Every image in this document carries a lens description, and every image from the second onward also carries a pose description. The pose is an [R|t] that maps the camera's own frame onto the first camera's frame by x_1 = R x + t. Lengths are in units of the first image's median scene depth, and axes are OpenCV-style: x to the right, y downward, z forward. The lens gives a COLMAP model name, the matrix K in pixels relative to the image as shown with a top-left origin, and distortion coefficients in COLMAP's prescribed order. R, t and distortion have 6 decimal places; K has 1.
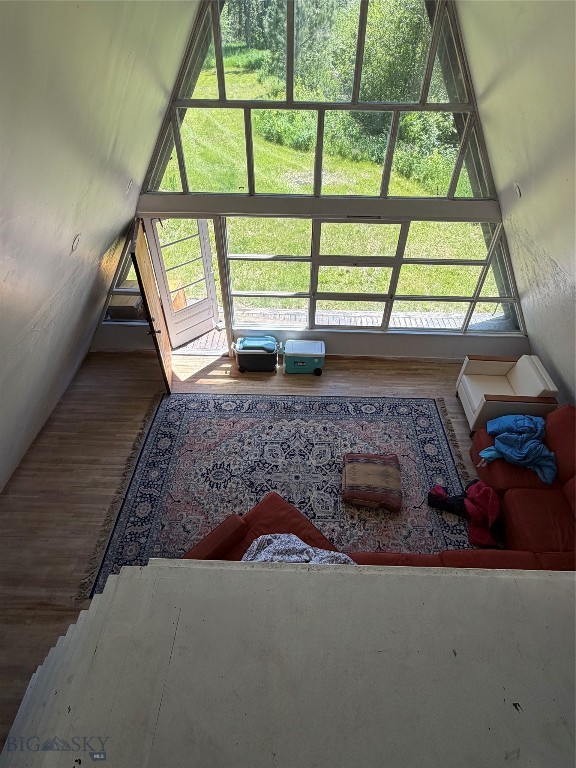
lens RADIAL K [[412.3, 0, 288.9], [0, 412.3, 383.1], [0, 0, 1]] dist [0.002323, -0.000267]
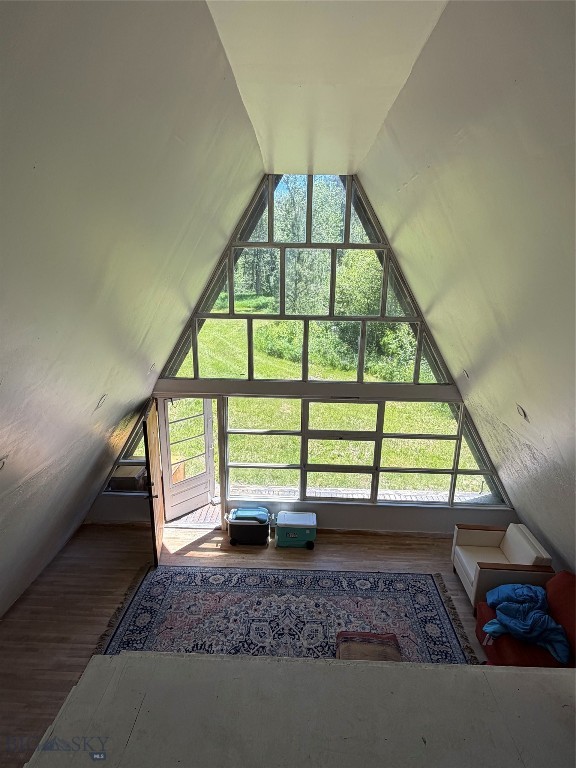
lens RADIAL K [[412.3, 0, 285.4], [0, 412.3, 385.8], [0, 0, 1]] dist [0.002323, -0.000267]
pose [[0.999916, 0.007797, -0.010330, 0.022223], [-0.011625, 0.891888, -0.452106, 0.094067], [0.005689, 0.452188, 0.891904, -0.060689]]
